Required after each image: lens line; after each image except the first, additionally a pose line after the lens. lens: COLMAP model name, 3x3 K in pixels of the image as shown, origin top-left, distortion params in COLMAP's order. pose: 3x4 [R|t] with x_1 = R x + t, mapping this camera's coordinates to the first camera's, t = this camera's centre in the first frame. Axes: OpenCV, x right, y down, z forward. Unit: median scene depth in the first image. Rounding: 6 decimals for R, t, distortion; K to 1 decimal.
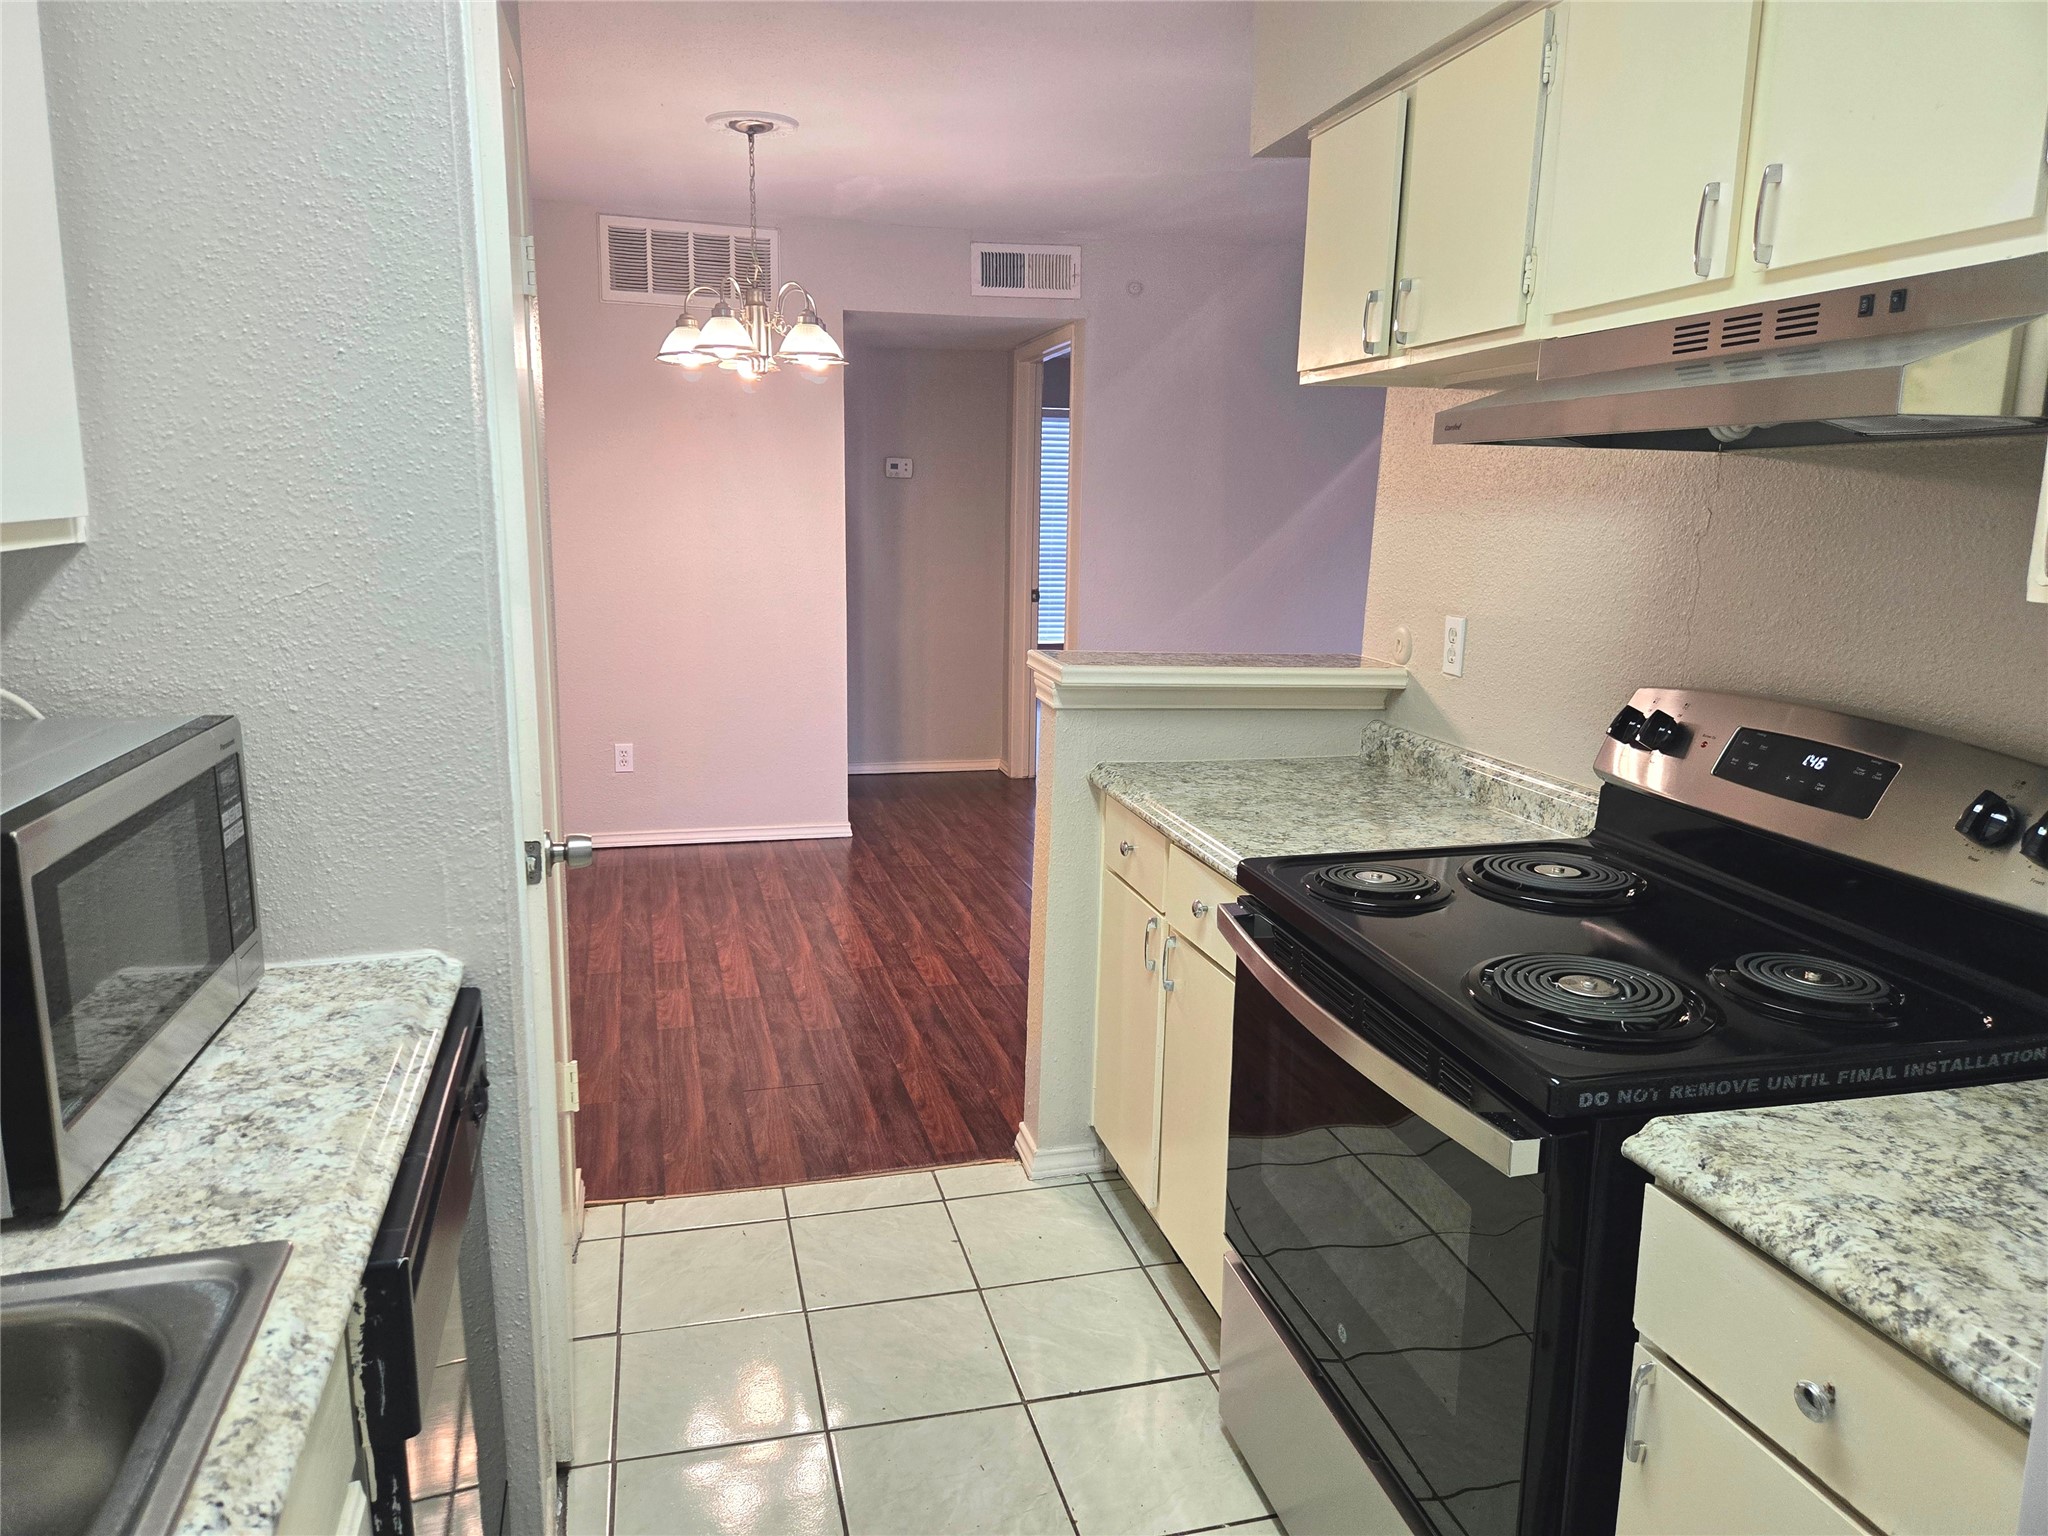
lens RADIAL K [[1373.1, 0, 1017.2], [0, 1373.1, 763.7], [0, 0, 1]] dist [0.002089, 0.000339]
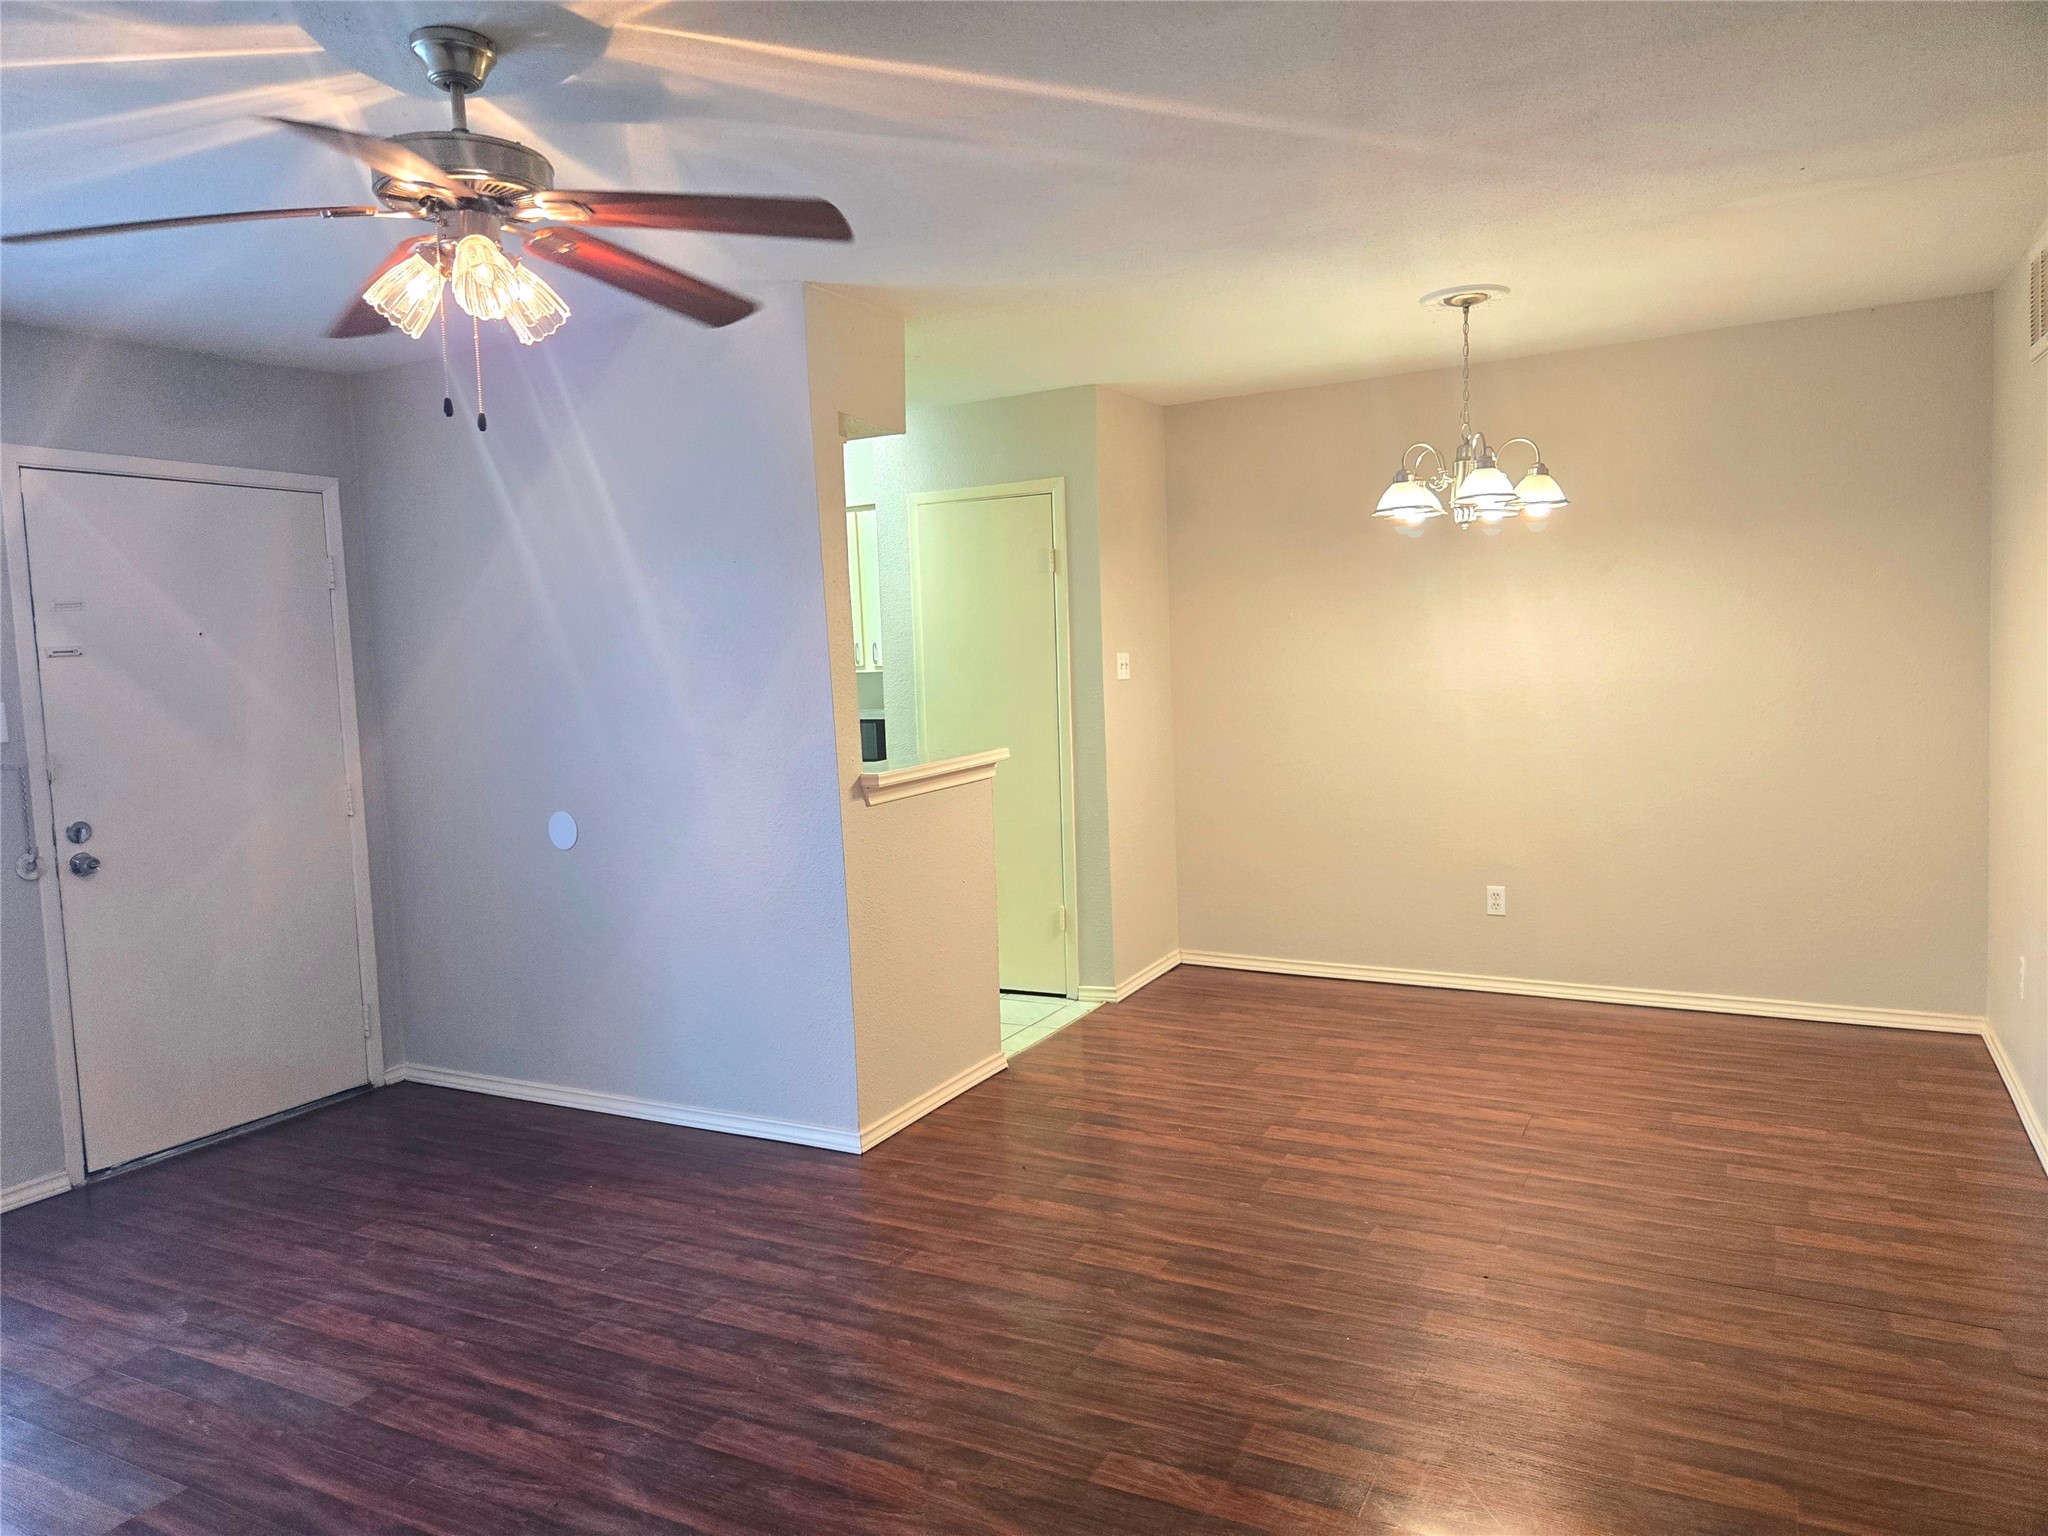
lens RADIAL K [[1373.1, 0, 1024.0], [0, 1373.1, 765.9], [0, 0, 1]] dist [0.002089, 0.000339]
pose [[-0.683930, 0.071390, -0.726047, 0.724752], [-0.112559, 0.972959, 0.201697, -0.245147], [0.720813, 0.219669, -0.657400, 1.312483]]
